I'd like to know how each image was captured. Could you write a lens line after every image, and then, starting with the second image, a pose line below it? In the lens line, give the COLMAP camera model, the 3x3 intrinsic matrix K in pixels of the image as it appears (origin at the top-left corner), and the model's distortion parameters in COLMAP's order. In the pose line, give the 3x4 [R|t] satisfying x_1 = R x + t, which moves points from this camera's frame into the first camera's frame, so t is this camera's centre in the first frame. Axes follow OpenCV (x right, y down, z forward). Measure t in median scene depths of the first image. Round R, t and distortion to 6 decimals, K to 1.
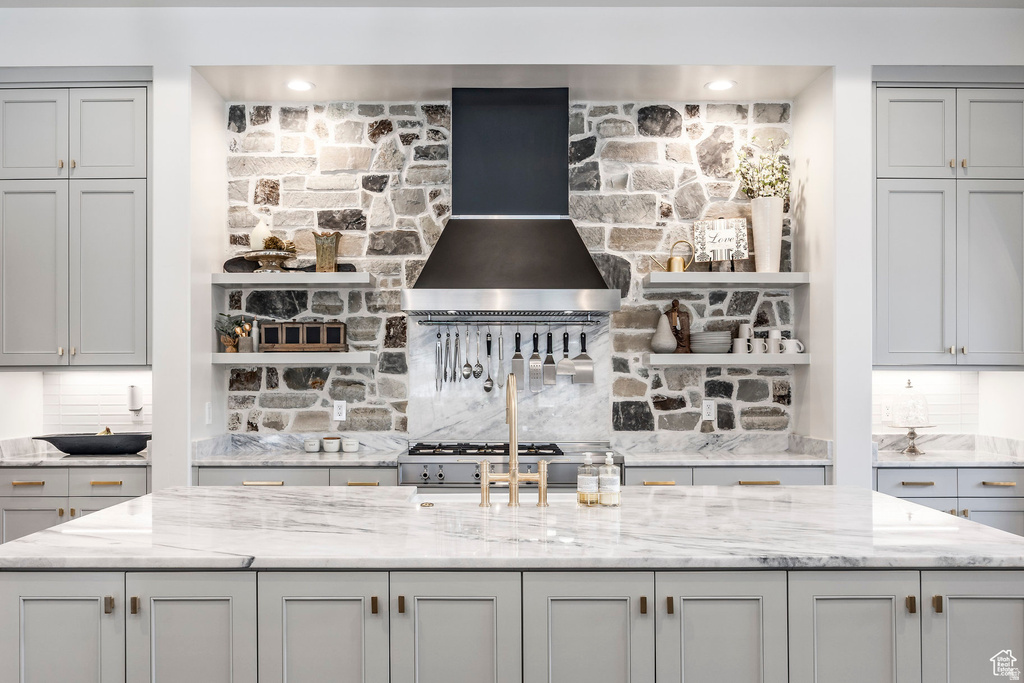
lens RADIAL K [[833.6, 0, 503.7], [0, 833.6, 371.2], [0, 0, 1]] dist [-0.008715, -0.005552]
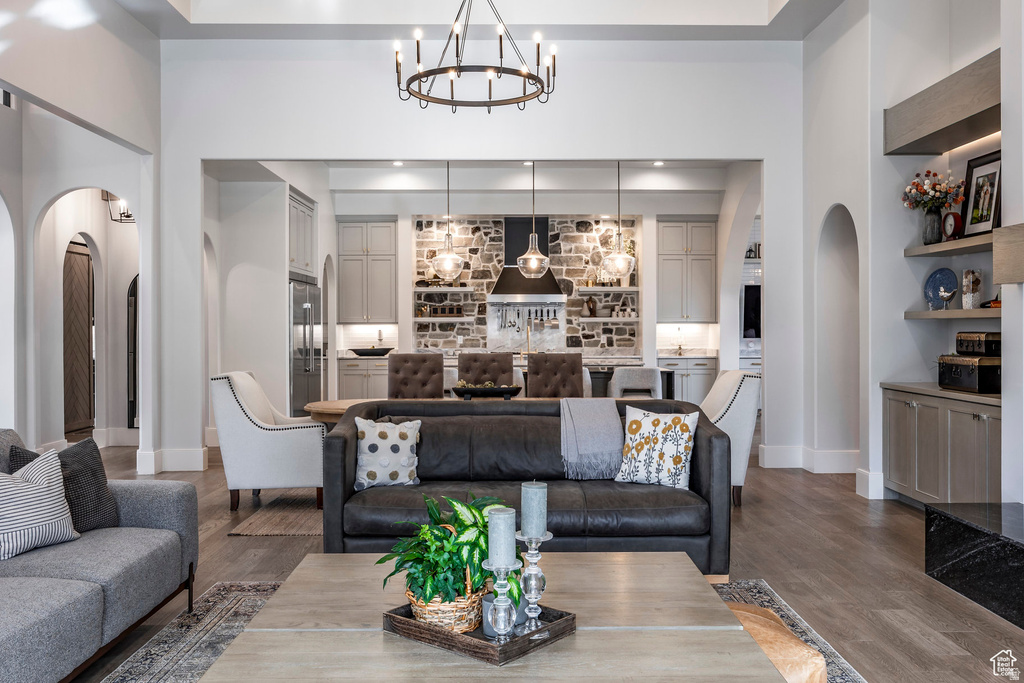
lens RADIAL K [[922.9, 0, 510.9], [0, 922.9, 333.4], [0, 0, 1]] dist [-0.003954, -0.001303]
pose [[0.999995, -0.001770, -0.002757, -0.032635], [0.001793, 0.999963, 0.008424, 0.004201], [0.002742, -0.008429, 0.999961, -1.853669]]
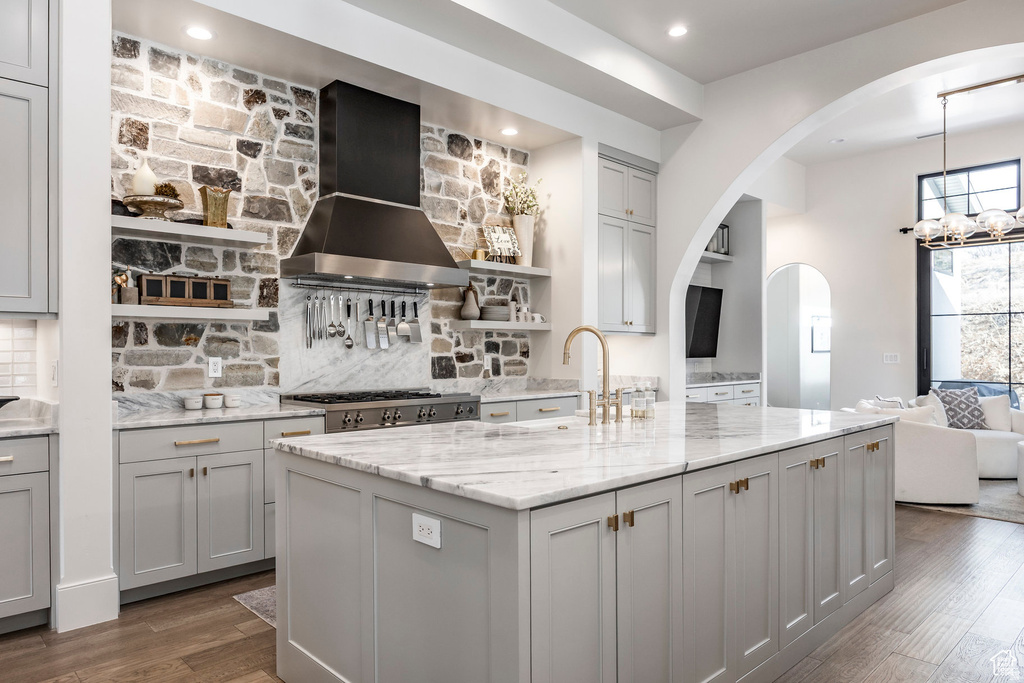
lens RADIAL K [[656.6, 0, 493.2], [0, 656.6, 347.9], [0, 0, 1]] dist [0.001772, -0.009460]
pose [[0.729560, 0.003074, 0.683910, -0.494832], [-0.002021, 0.999995, -0.002339, 0.025172], [-0.683914, 0.000325, 0.729563, 0.193328]]
